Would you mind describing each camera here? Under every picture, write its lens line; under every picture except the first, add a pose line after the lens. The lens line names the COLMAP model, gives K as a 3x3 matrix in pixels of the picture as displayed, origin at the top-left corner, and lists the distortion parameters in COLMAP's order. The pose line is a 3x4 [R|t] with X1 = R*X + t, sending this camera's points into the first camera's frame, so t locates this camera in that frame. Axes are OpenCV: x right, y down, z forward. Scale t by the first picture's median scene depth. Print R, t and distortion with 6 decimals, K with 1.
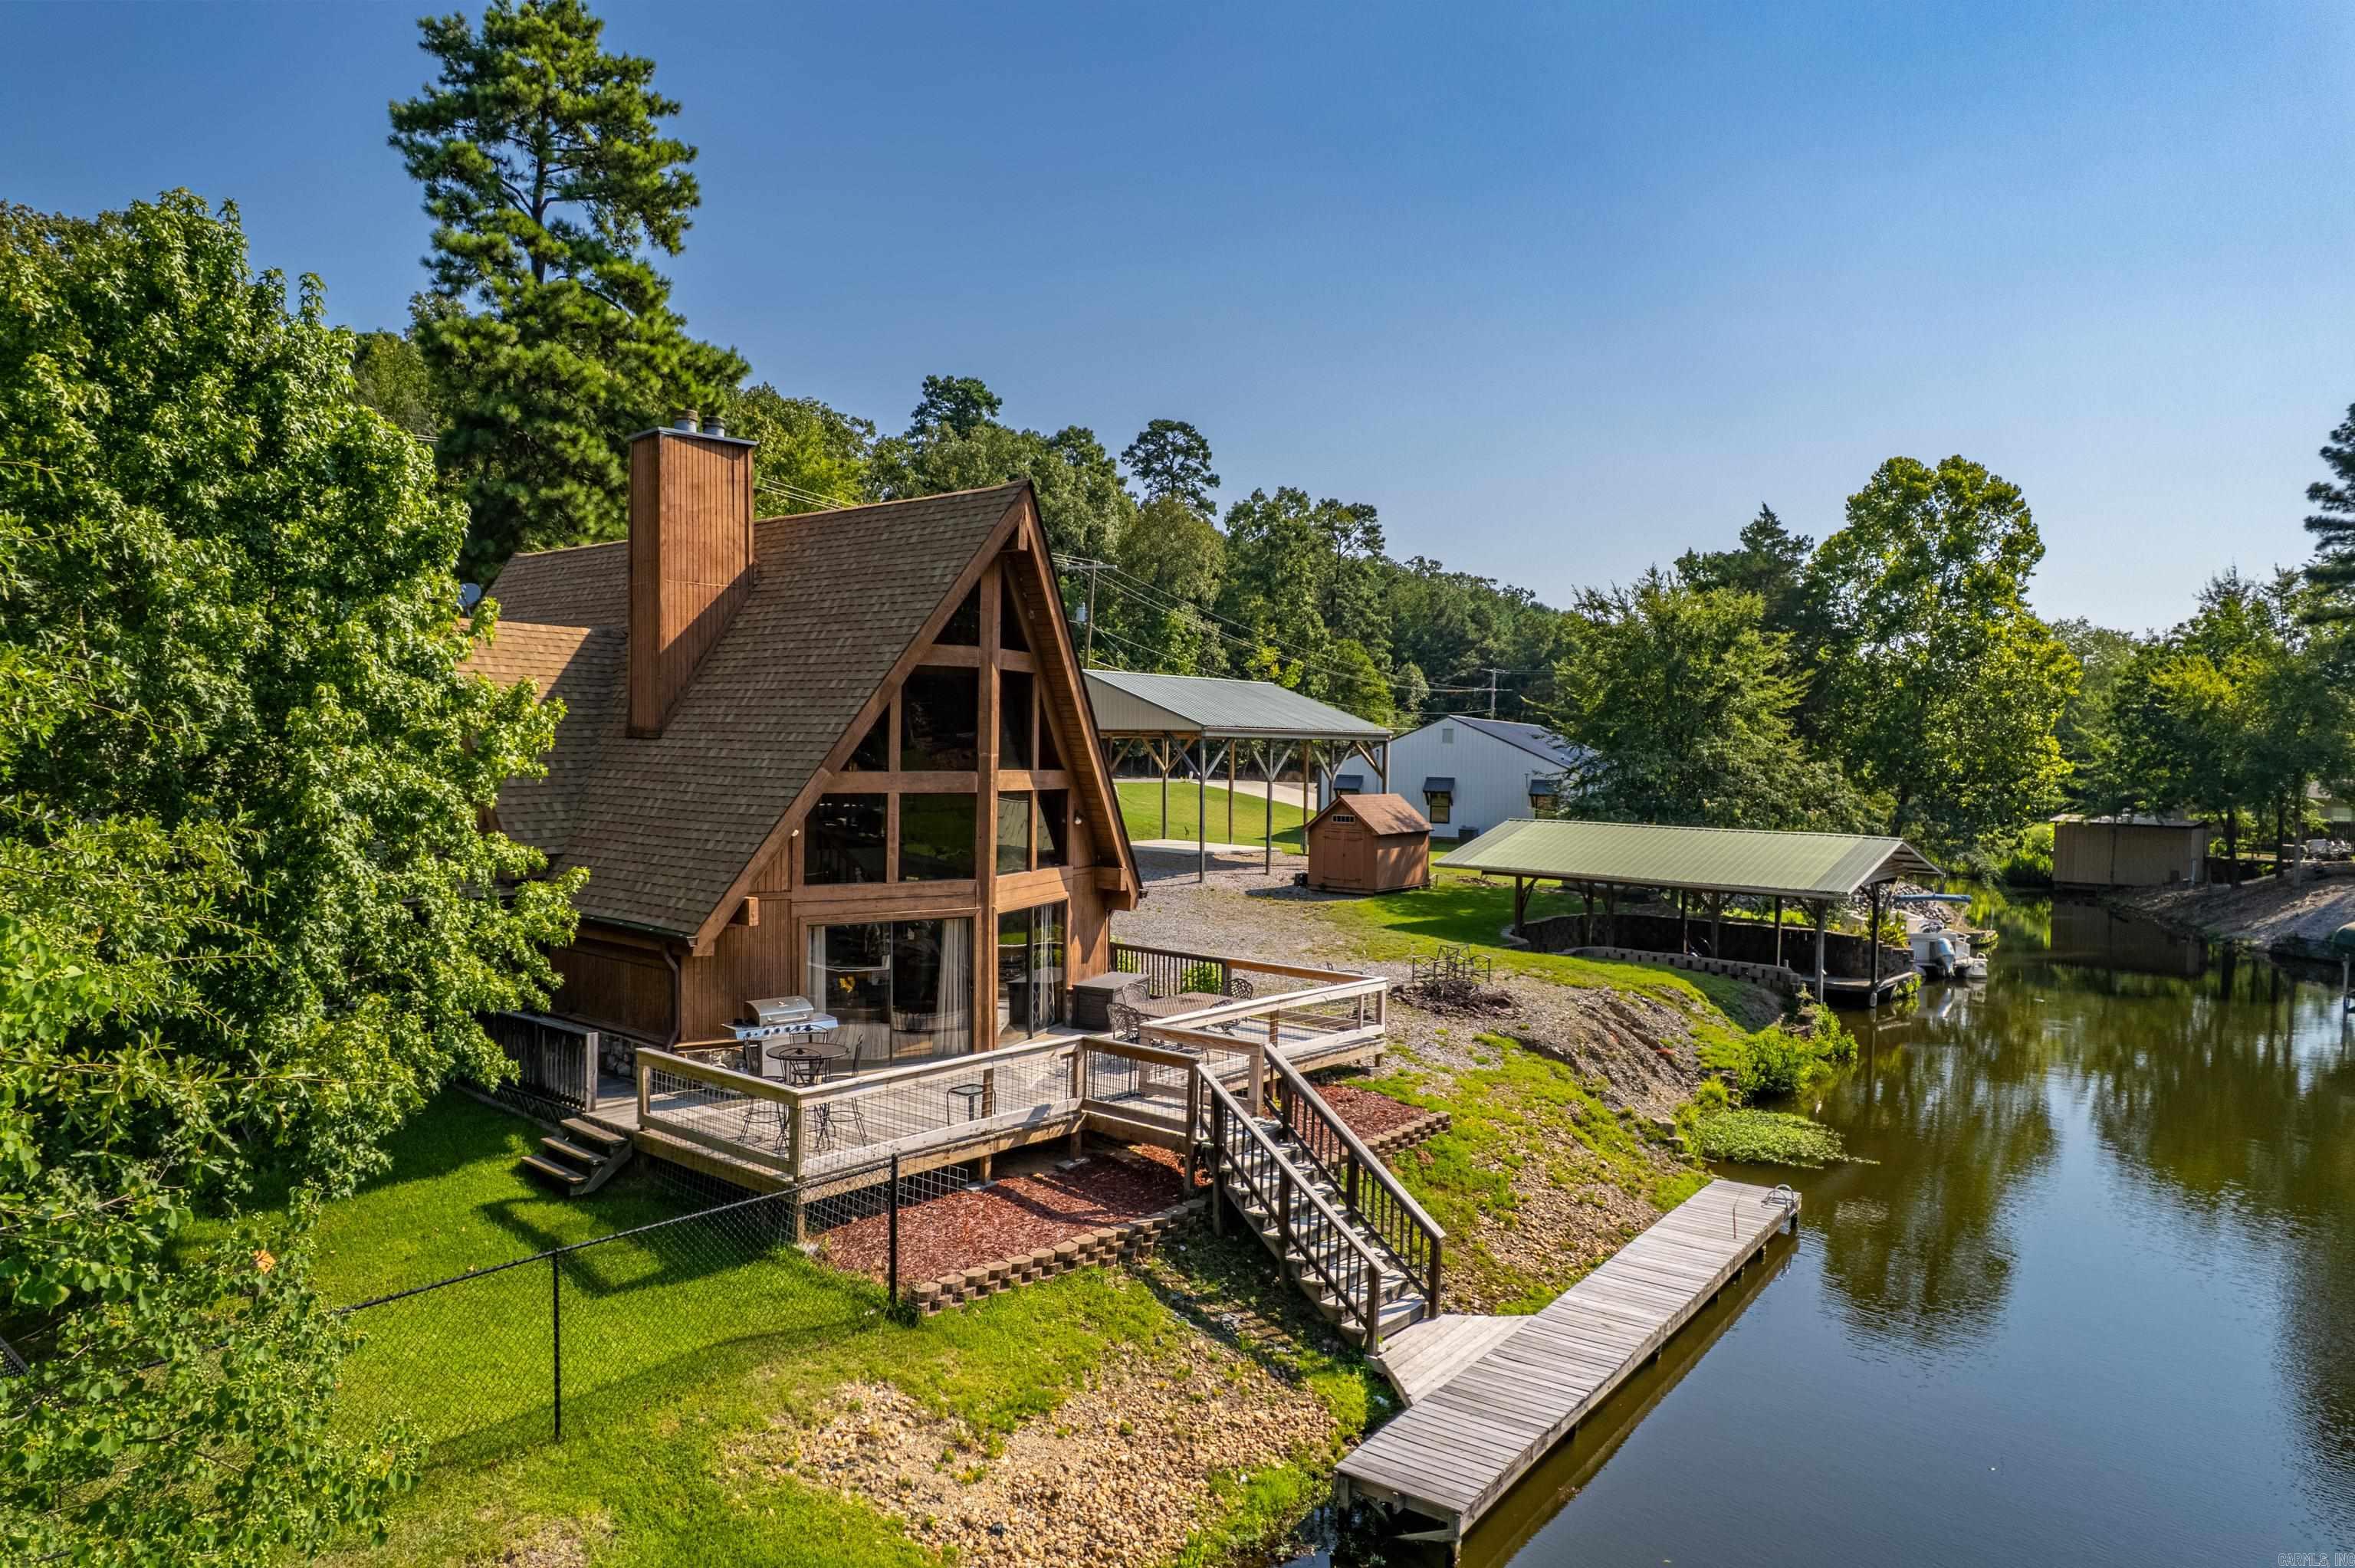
lens RADIAL K [[1439.7, 0, 1177.5], [0, 1439.7, 784.0], [0, 0, 1]] dist [-0.101214, -0.000102]
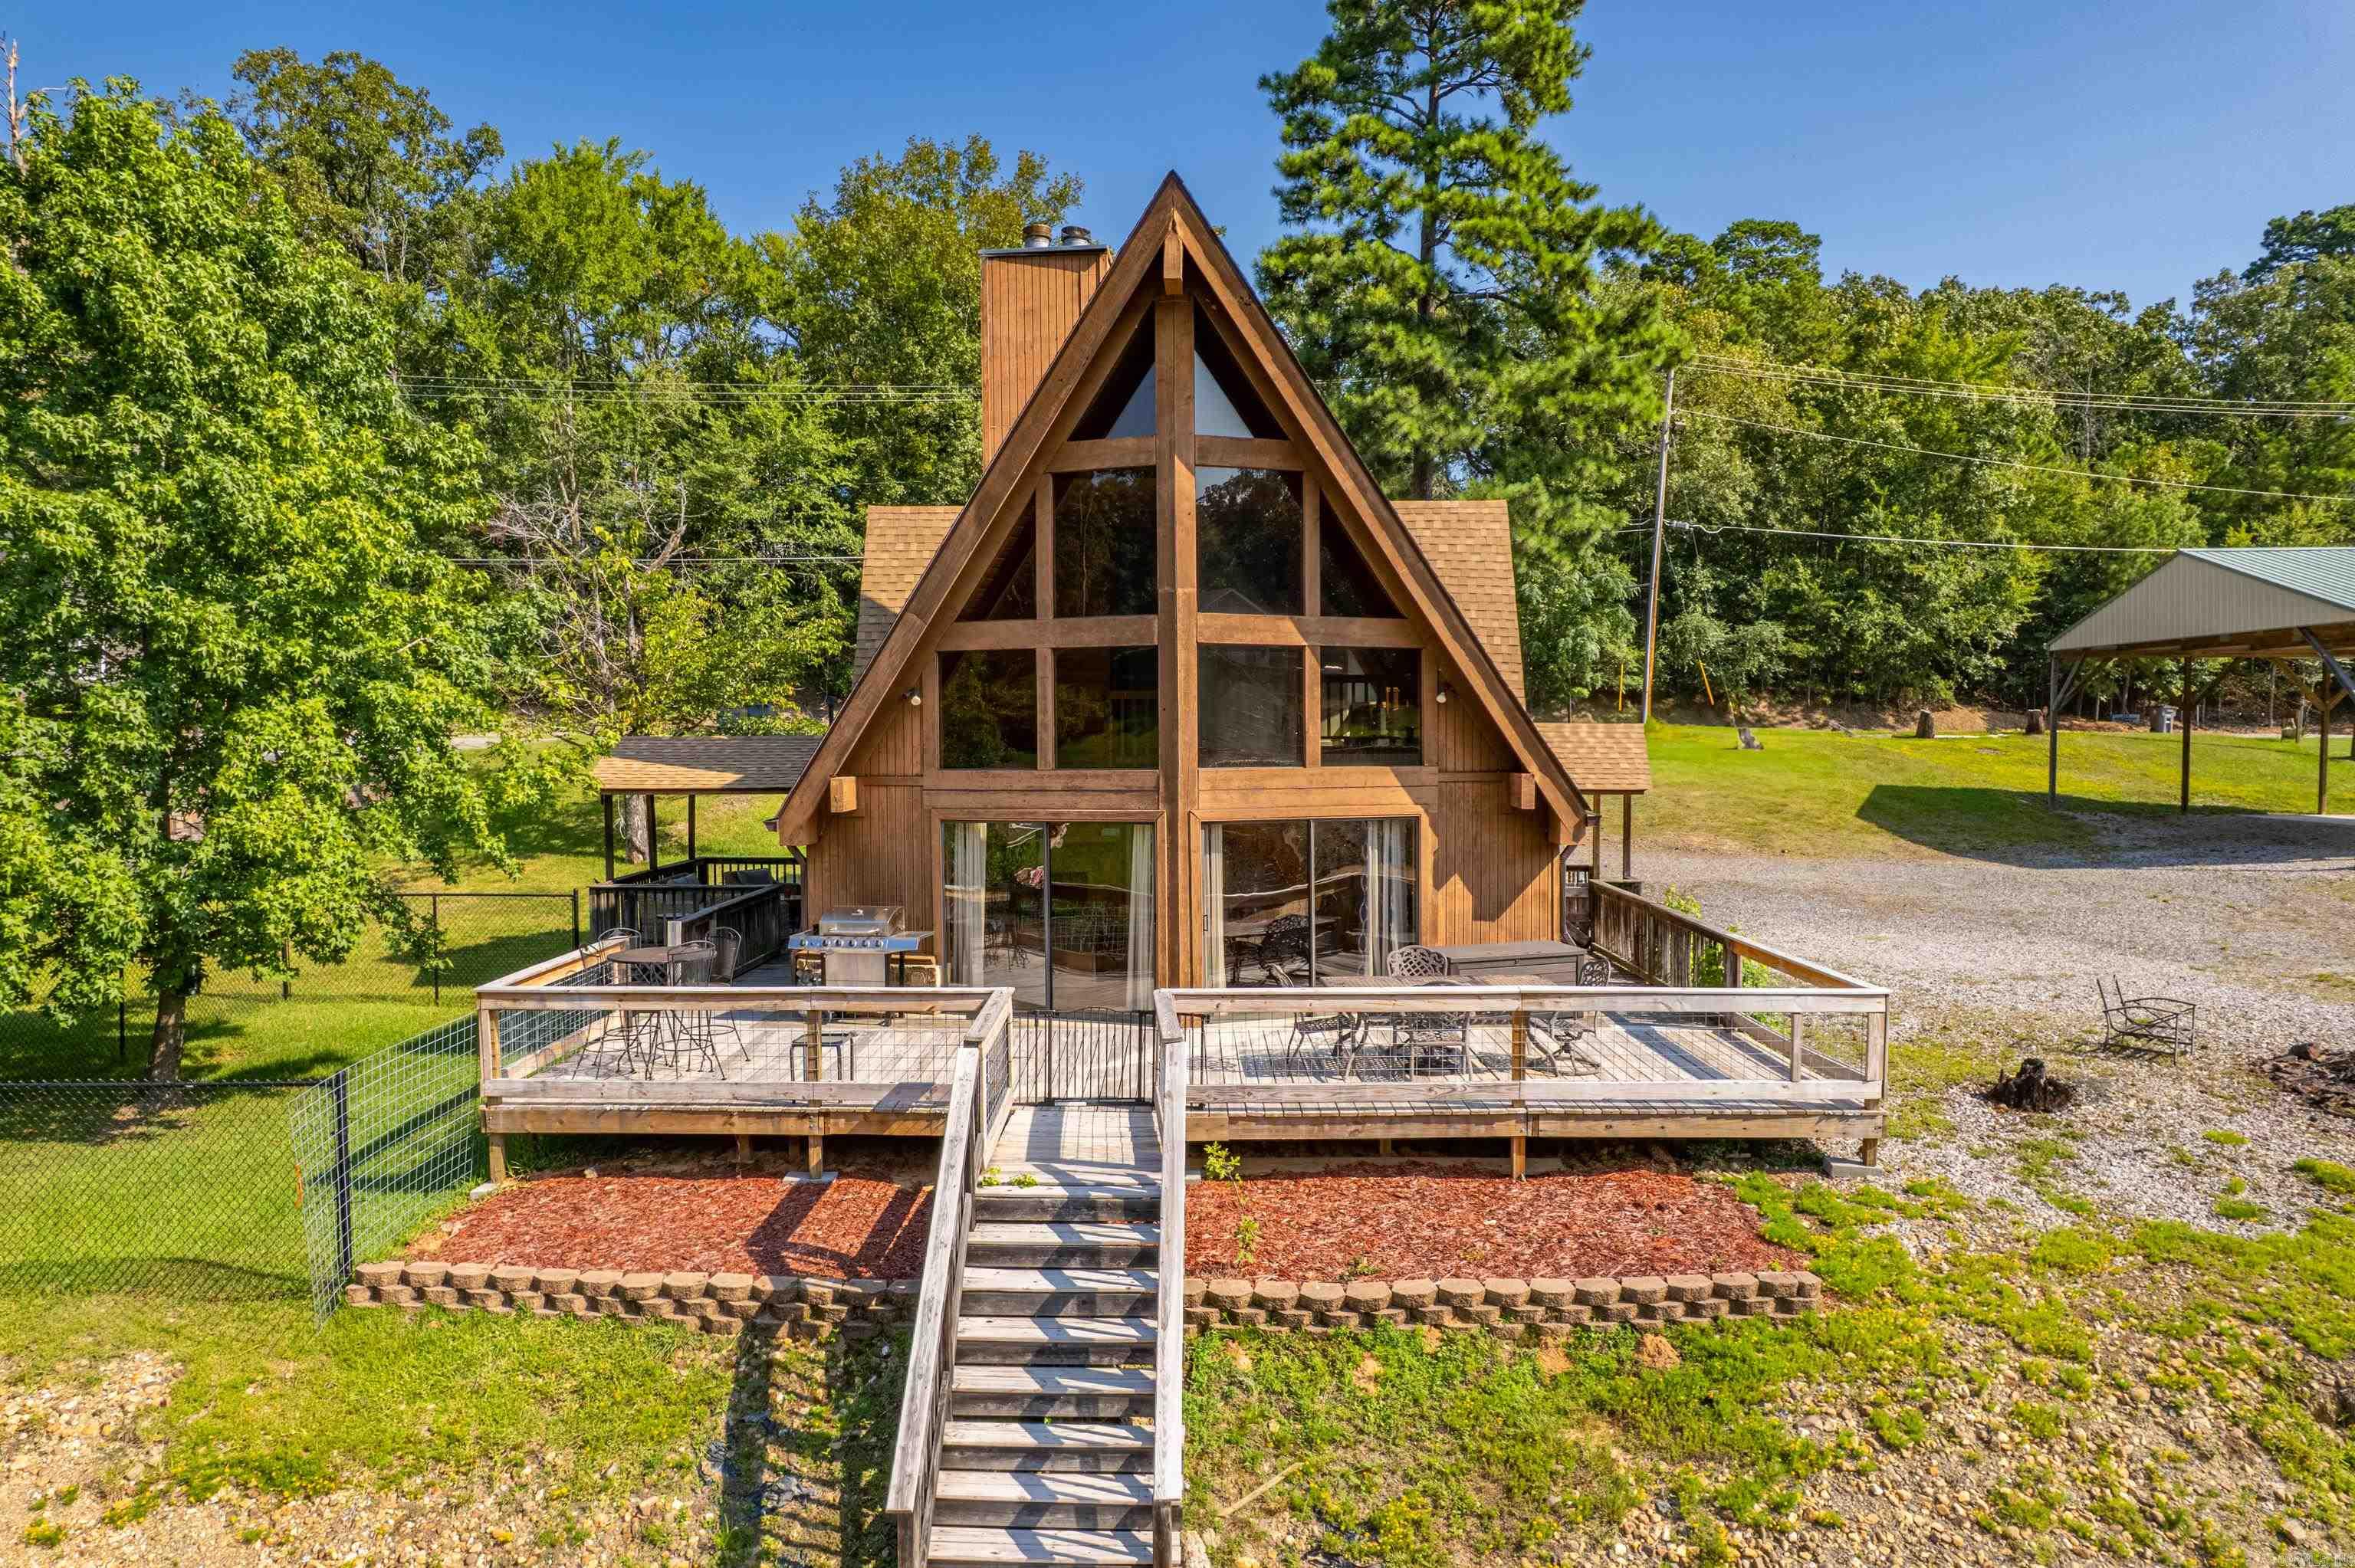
lens RADIAL K [[1464.8, 0, 1177.5], [0, 1464.8, 784.0], [0, 0, 1]] dist [-0.109689, 0.095815]
pose [[0.637986, 0.010482, -0.769977, 0.420022], [-0.000215, 0.999910, 0.013434, 0.064876], [0.770048, -0.008406, 0.637931, 0.559327]]
